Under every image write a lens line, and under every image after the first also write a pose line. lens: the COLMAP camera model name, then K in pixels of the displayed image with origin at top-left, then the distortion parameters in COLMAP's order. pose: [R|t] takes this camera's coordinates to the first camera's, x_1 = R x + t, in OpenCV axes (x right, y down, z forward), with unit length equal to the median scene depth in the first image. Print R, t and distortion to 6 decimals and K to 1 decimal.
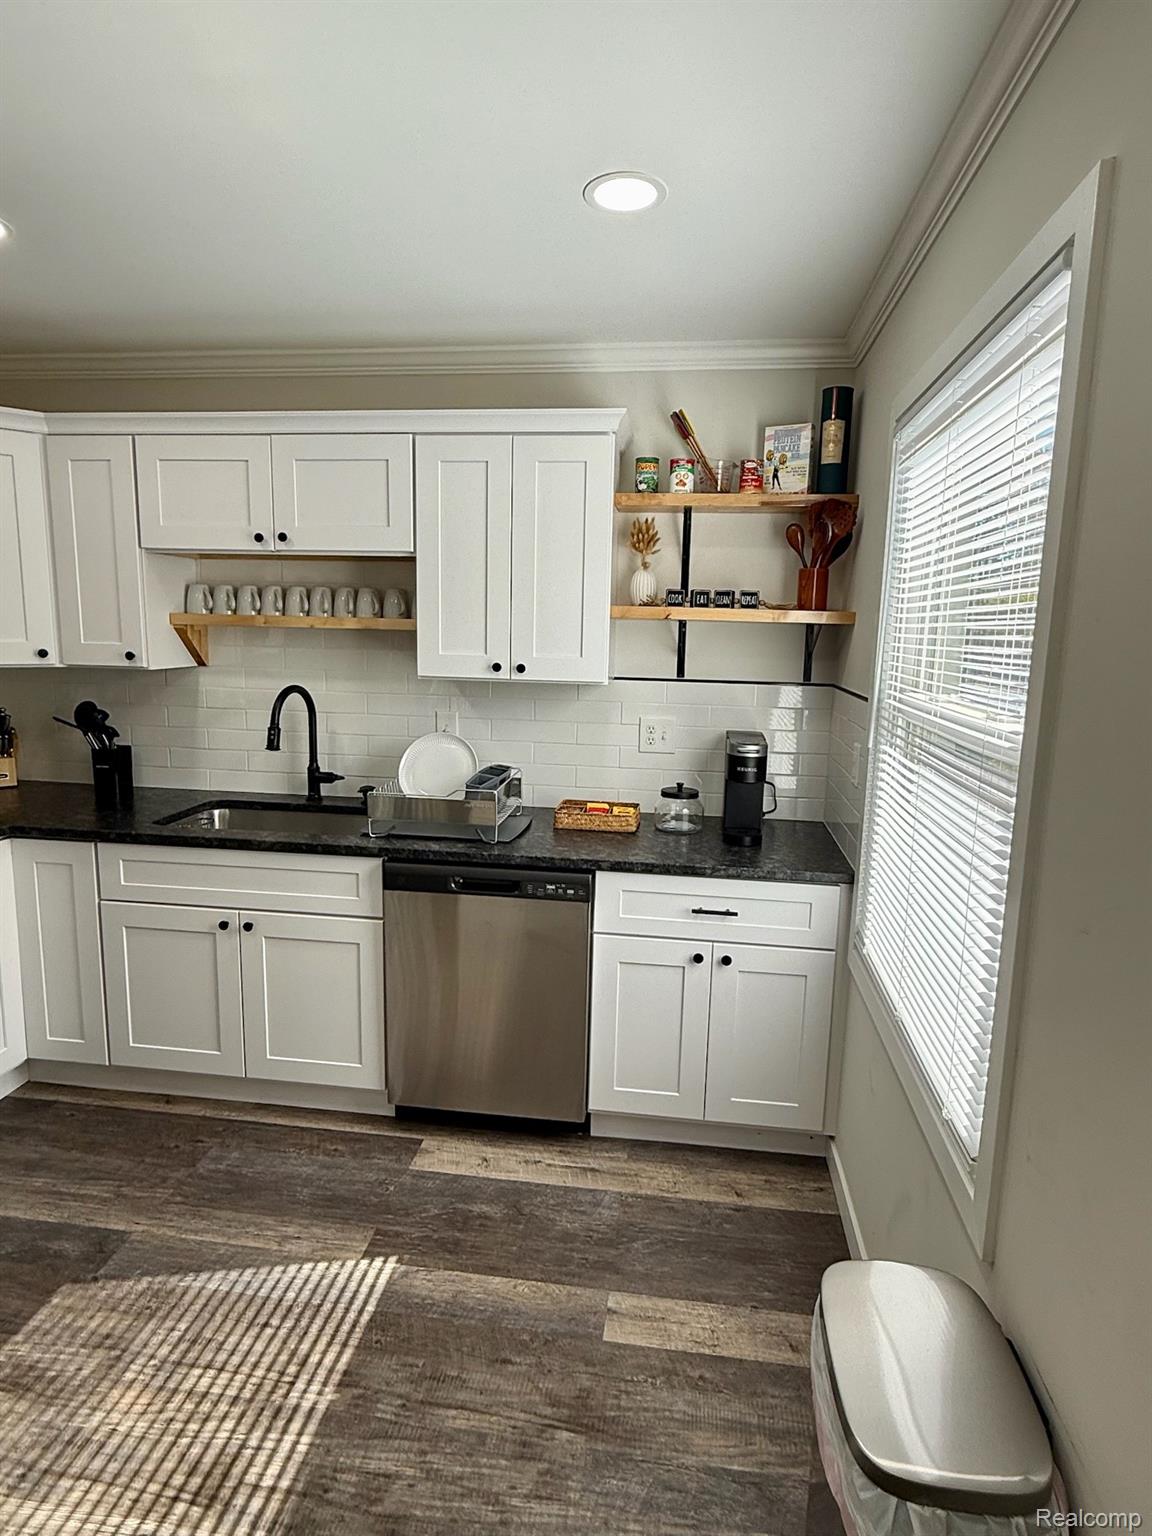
lens RADIAL K [[852.0, 0, 583.3], [0, 852.0, 760.0], [0, 0, 1]] dist [-0.003096, 0.002899]
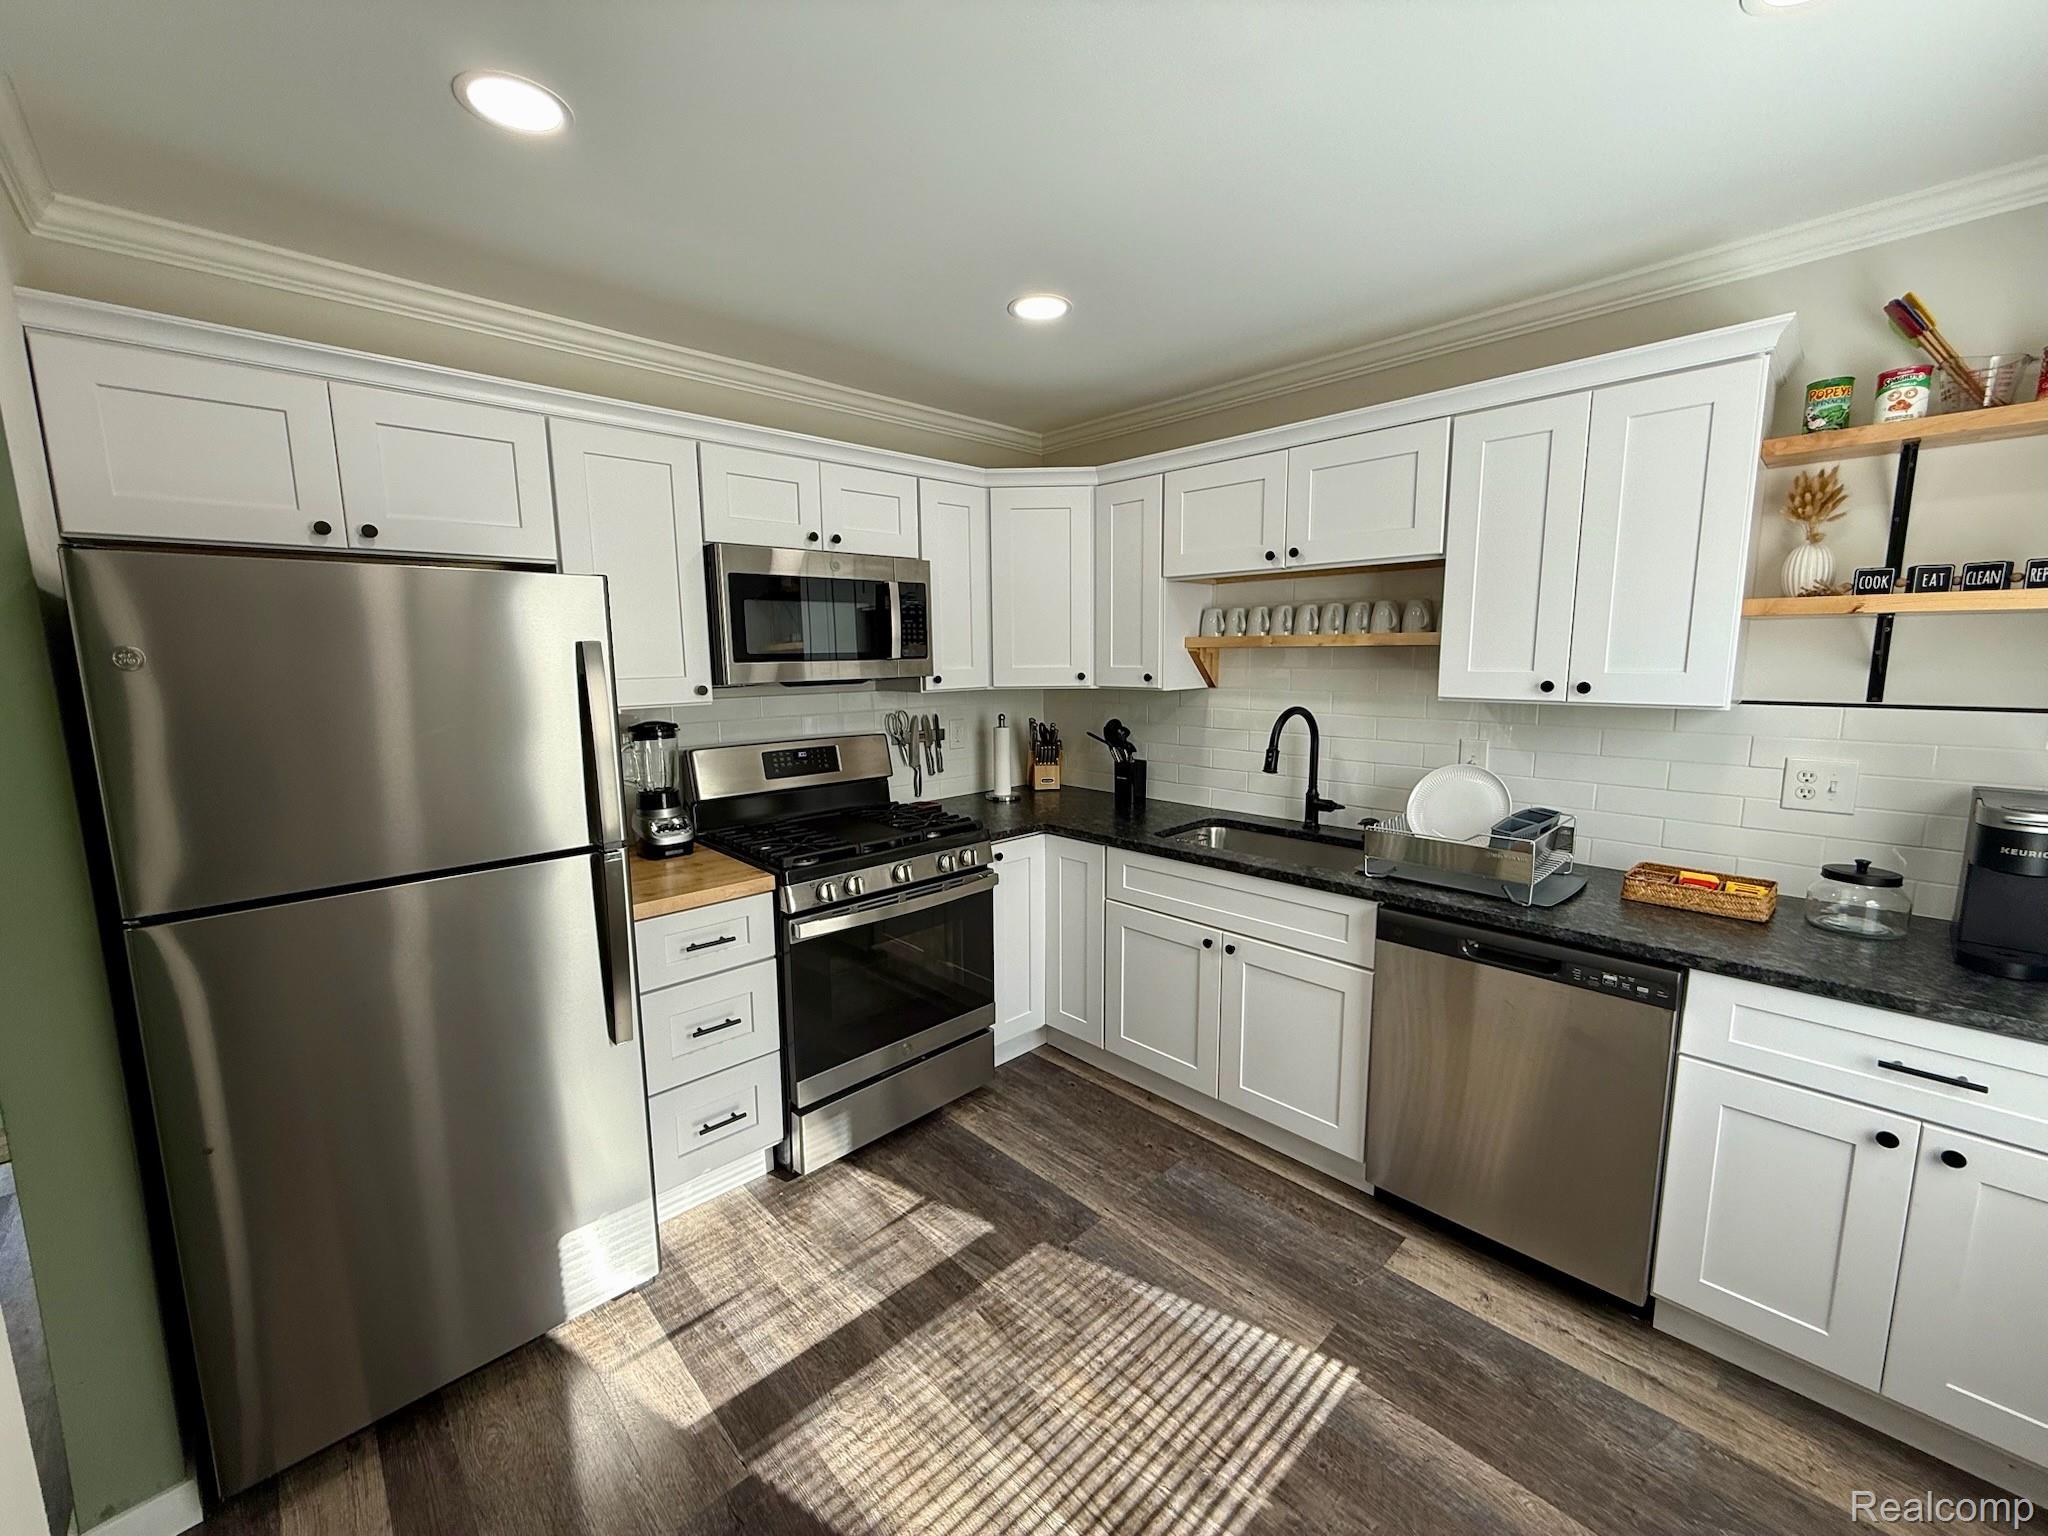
lens RADIAL K [[819.5, 0, 1015.8], [0, 819.5, 767.0], [0, 0, 1]] dist [0.000379, -0.000034]
pose [[0.776718, 0.057285, -0.627238, -0.002660], [-0.069728, 0.997555, 0.004760, -0.002561], [0.625977, 0.040039, 0.778813, 0.094162]]
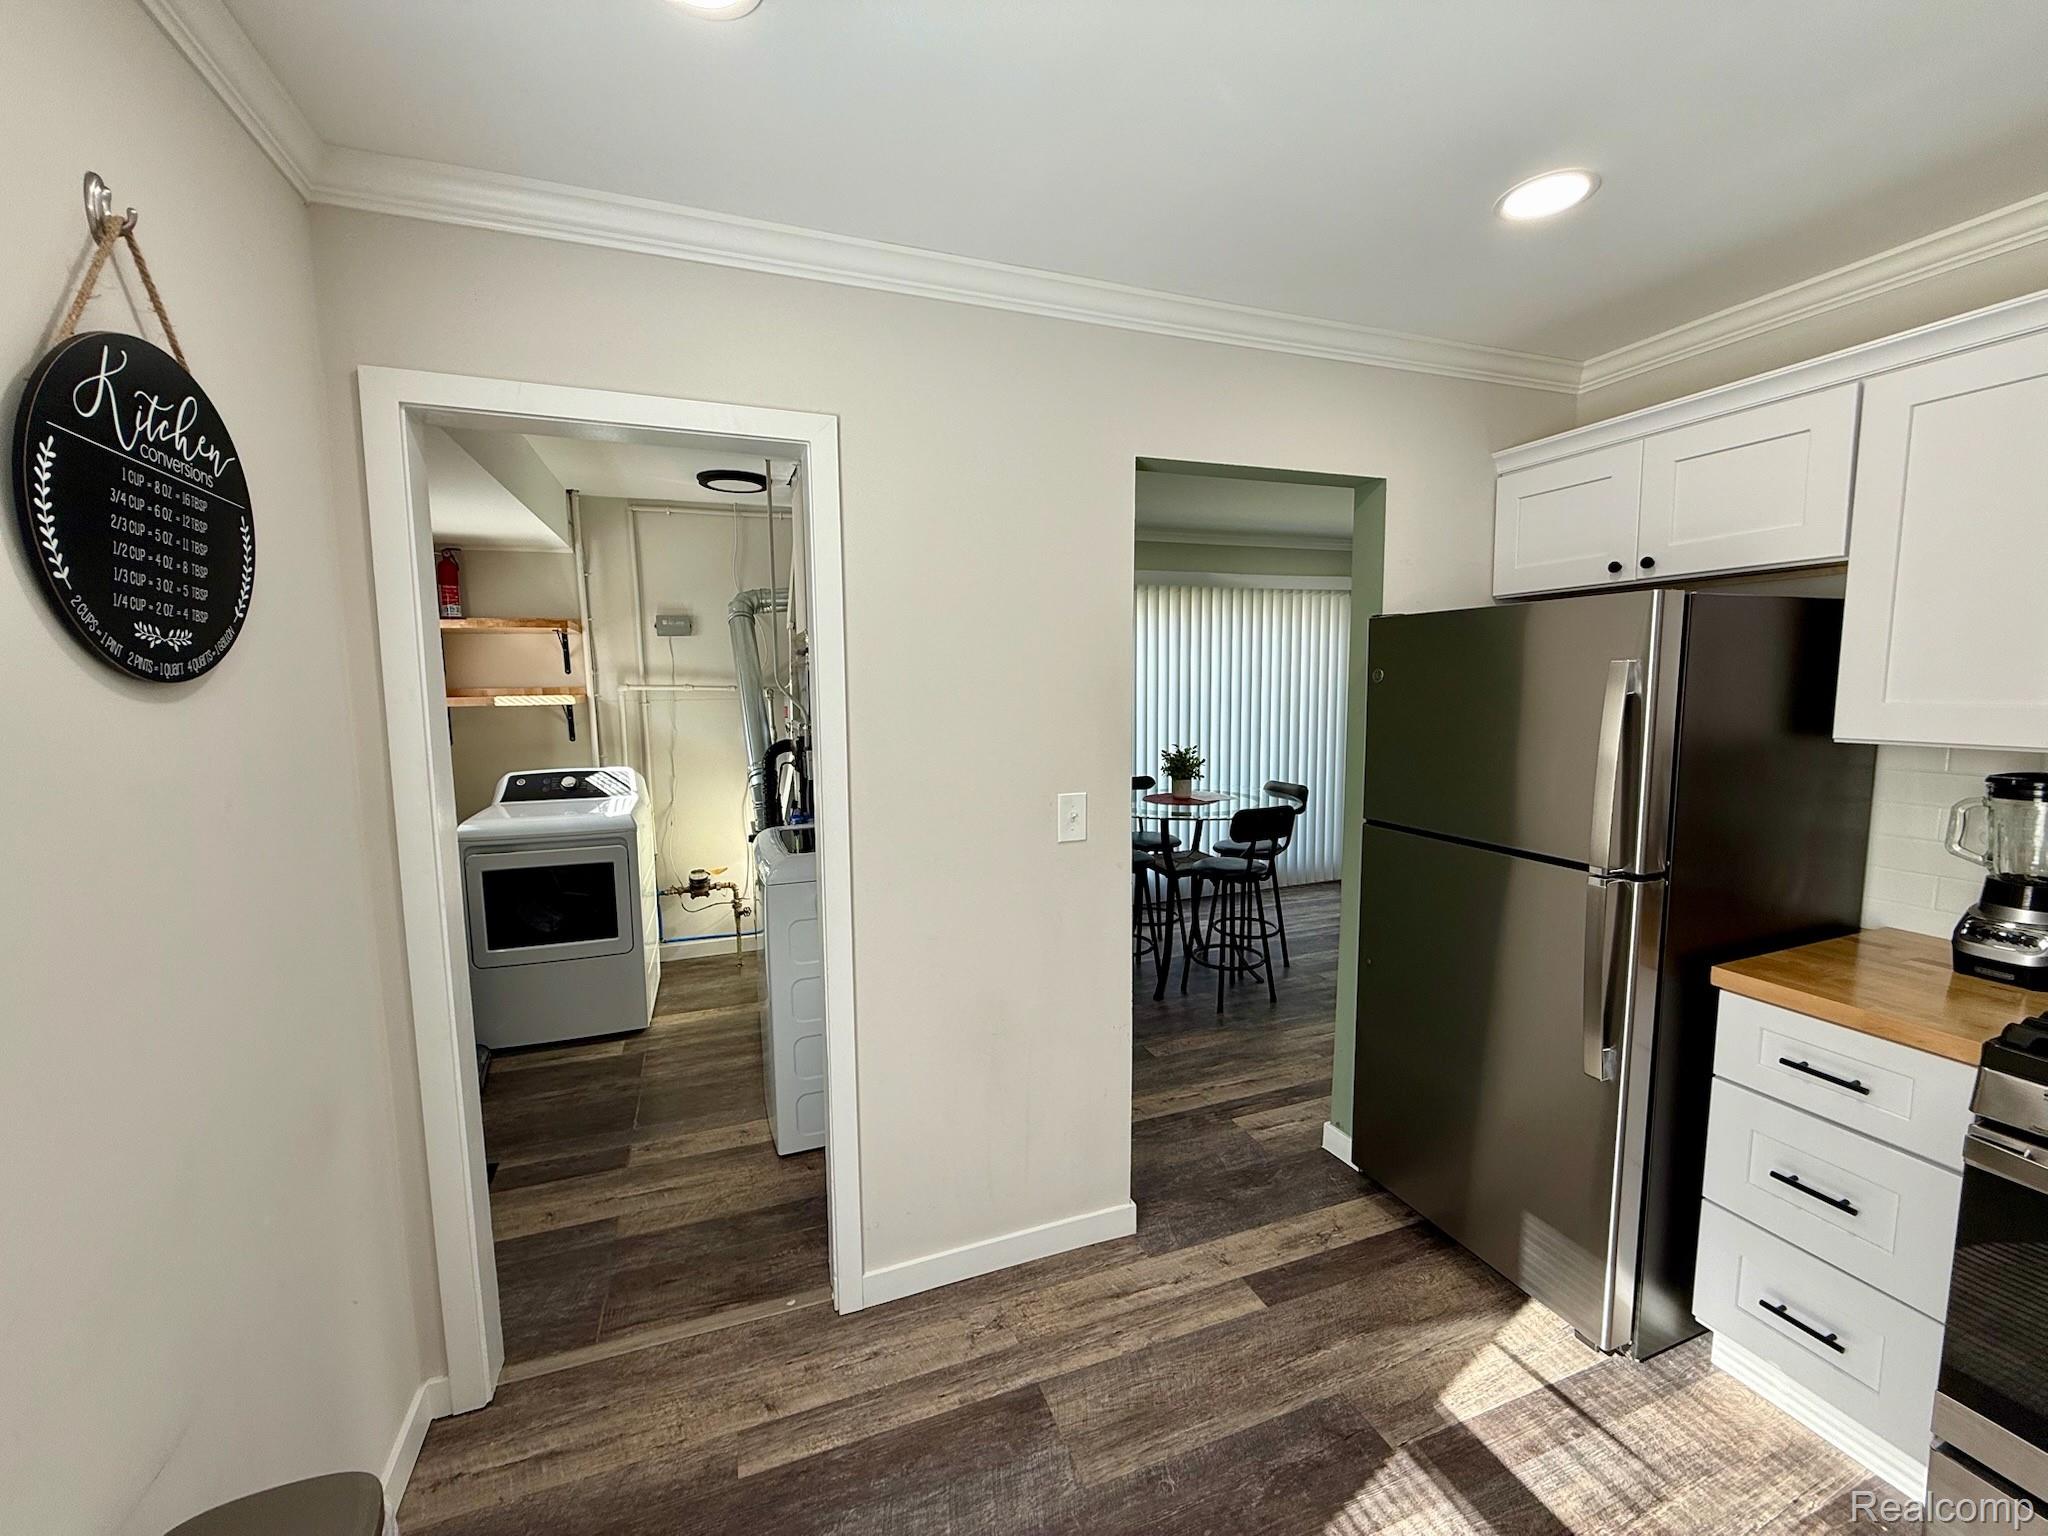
lens RADIAL K [[819.5, 0, 1021.3], [0, 819.5, 769.8], [0, 0, 1]] dist [0.000379, -0.000034]
pose [[-0.884359, 0.037571, -0.465293, 0.030373], [-0.082991, 0.968223, 0.235917, -0.104382], [0.459371, 0.247251, -0.853139, 0.734952]]
